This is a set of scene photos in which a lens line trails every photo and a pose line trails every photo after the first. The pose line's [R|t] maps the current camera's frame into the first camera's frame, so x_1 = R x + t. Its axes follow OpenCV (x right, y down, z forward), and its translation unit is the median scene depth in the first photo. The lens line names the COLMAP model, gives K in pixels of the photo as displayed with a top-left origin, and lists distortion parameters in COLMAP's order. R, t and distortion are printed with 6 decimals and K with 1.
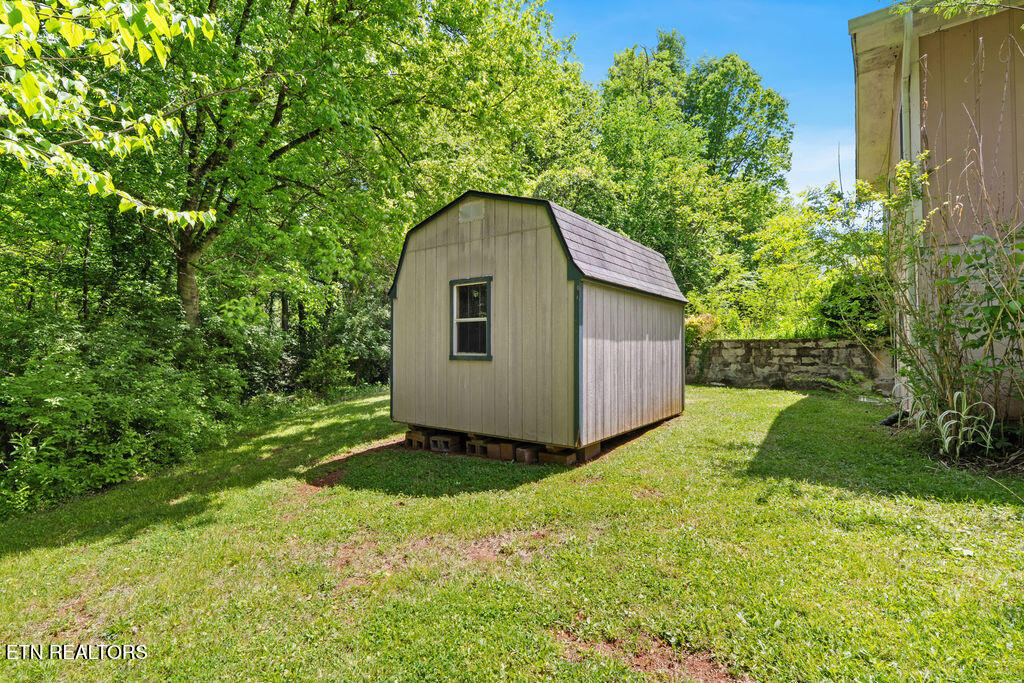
lens RADIAL K [[469.7, 0, 506.1], [0, 469.7, 346.2], [0, 0, 1]] dist [-0.001877, 0.000060]
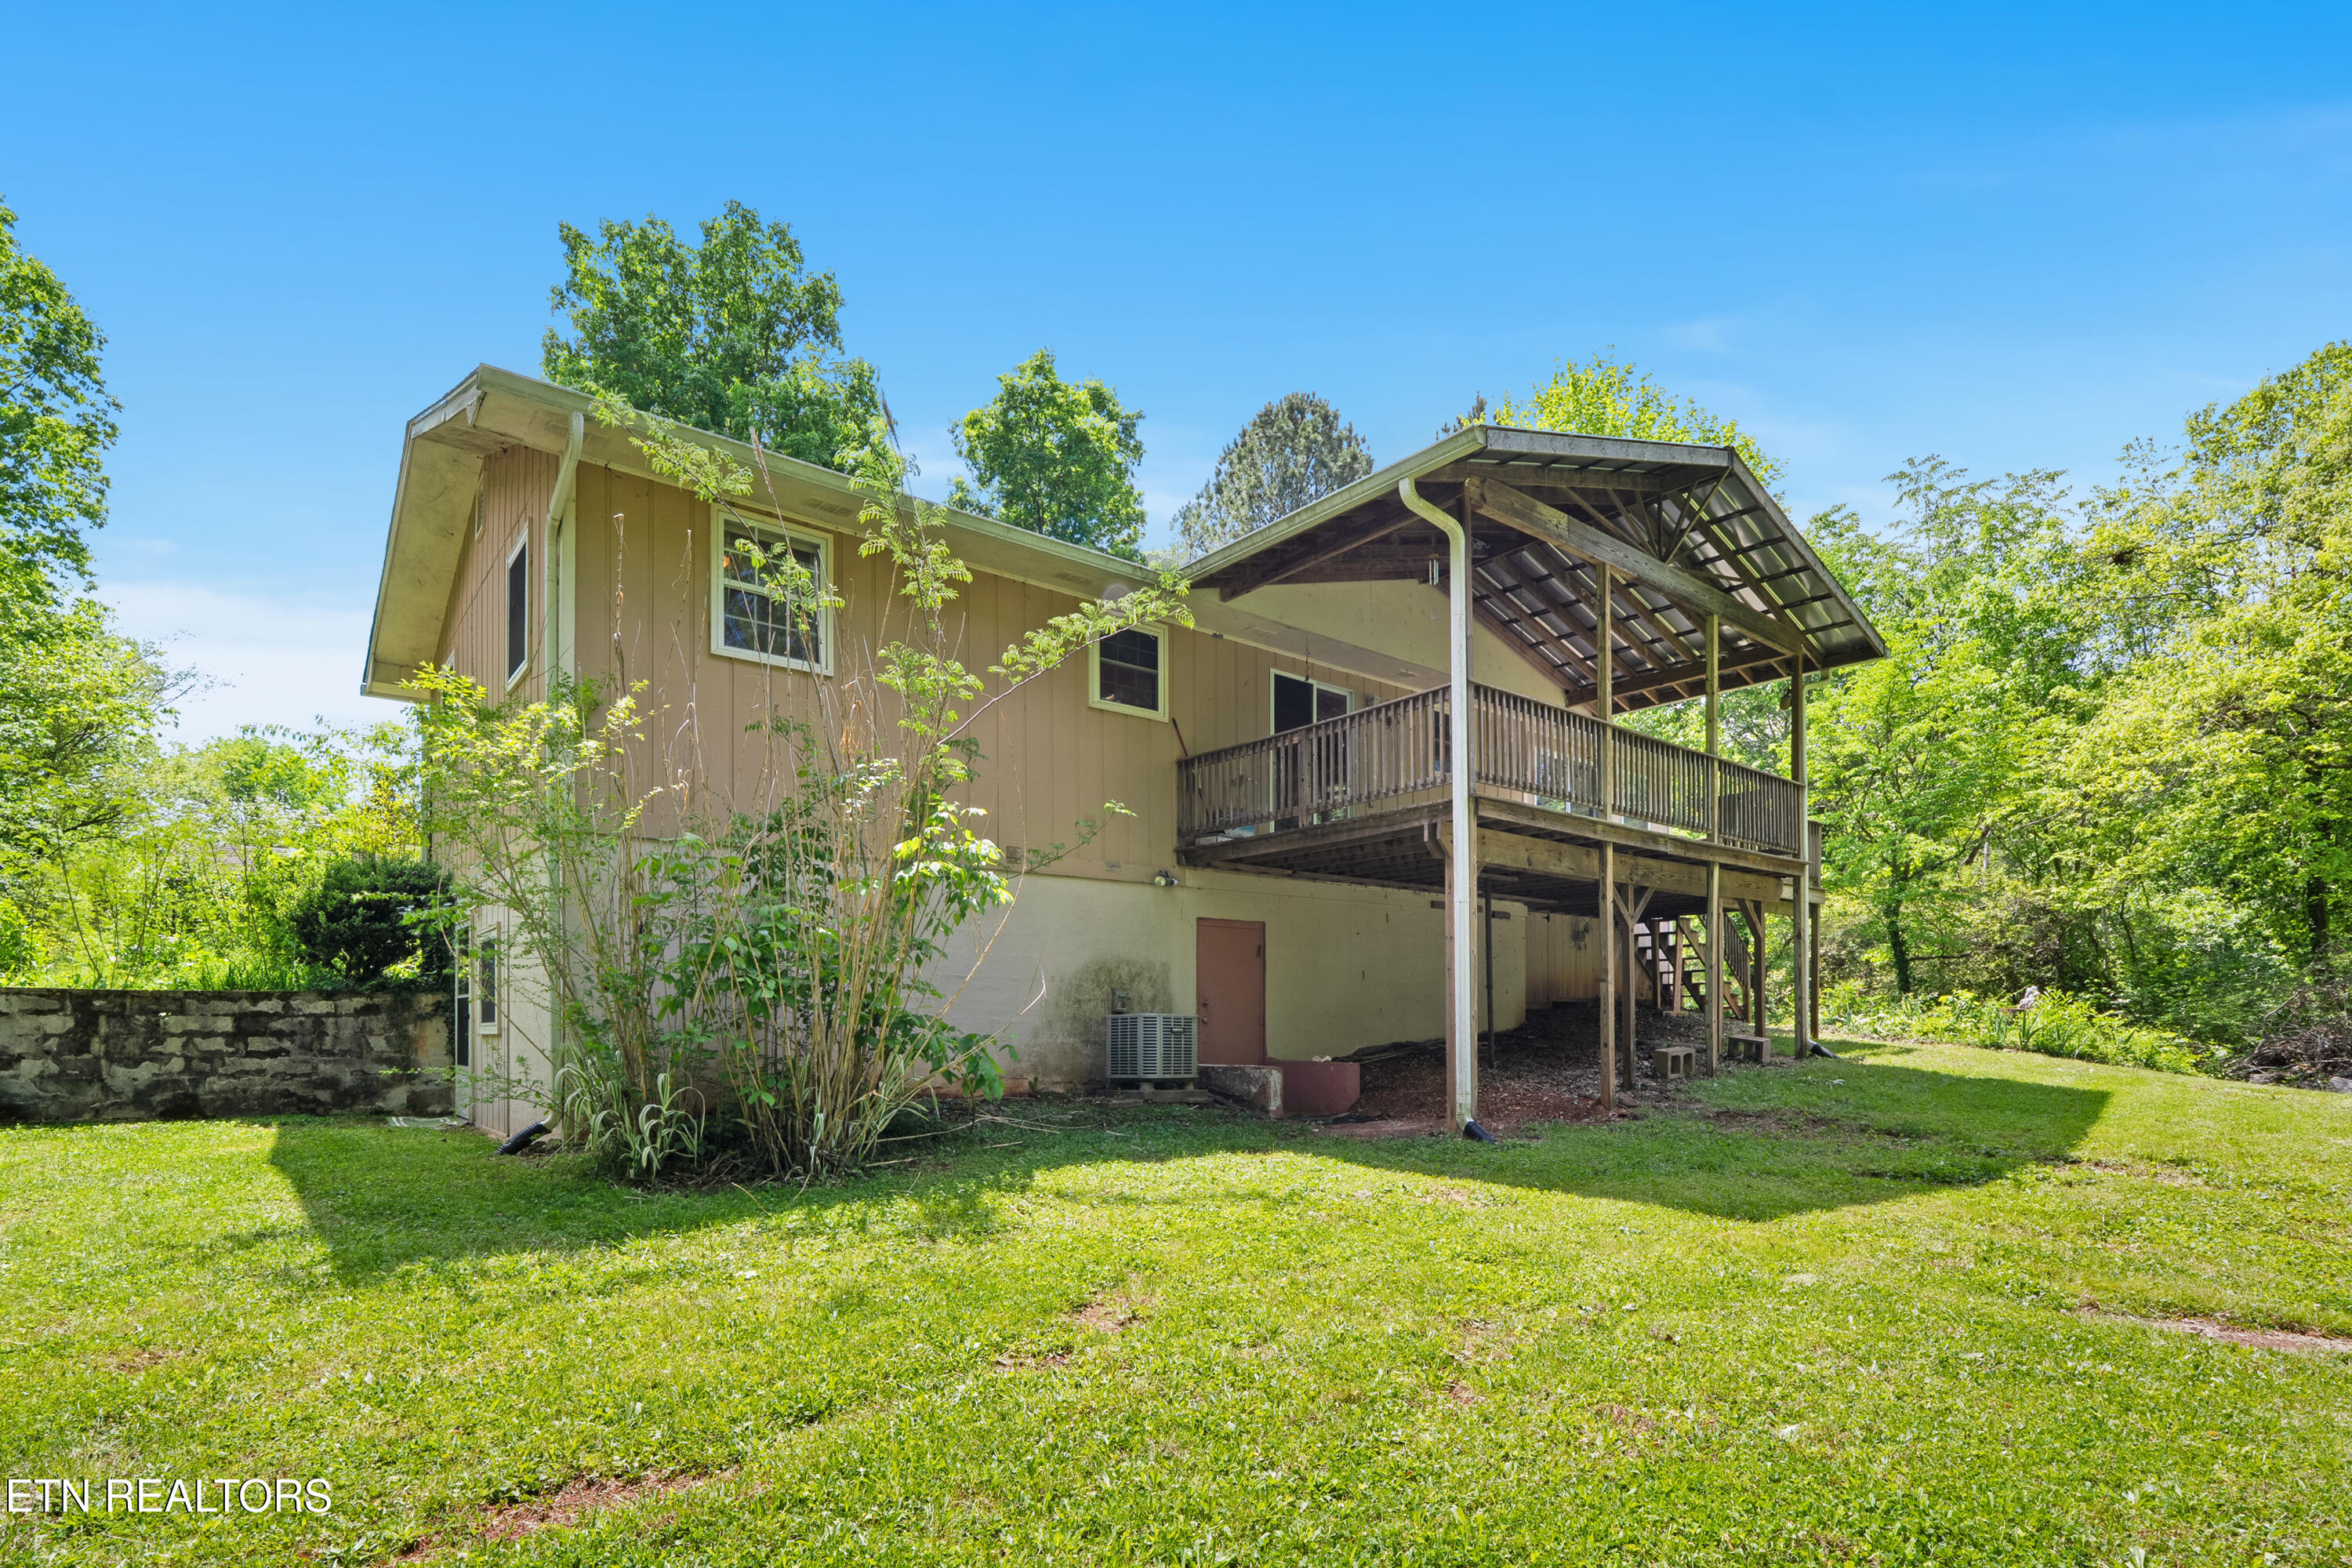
lens RADIAL K [[1078.8, 0, 1162.4], [0, 1078.8, 794.7], [0, 0, 1]] dist [-0.001877, 0.000060]
pose [[0.241131, 0.206168, 0.948341, -0.117764], [-0.005793, 0.977463, -0.211027, 0.010822], [-0.970475, 0.045392, 0.236891, -0.012593]]
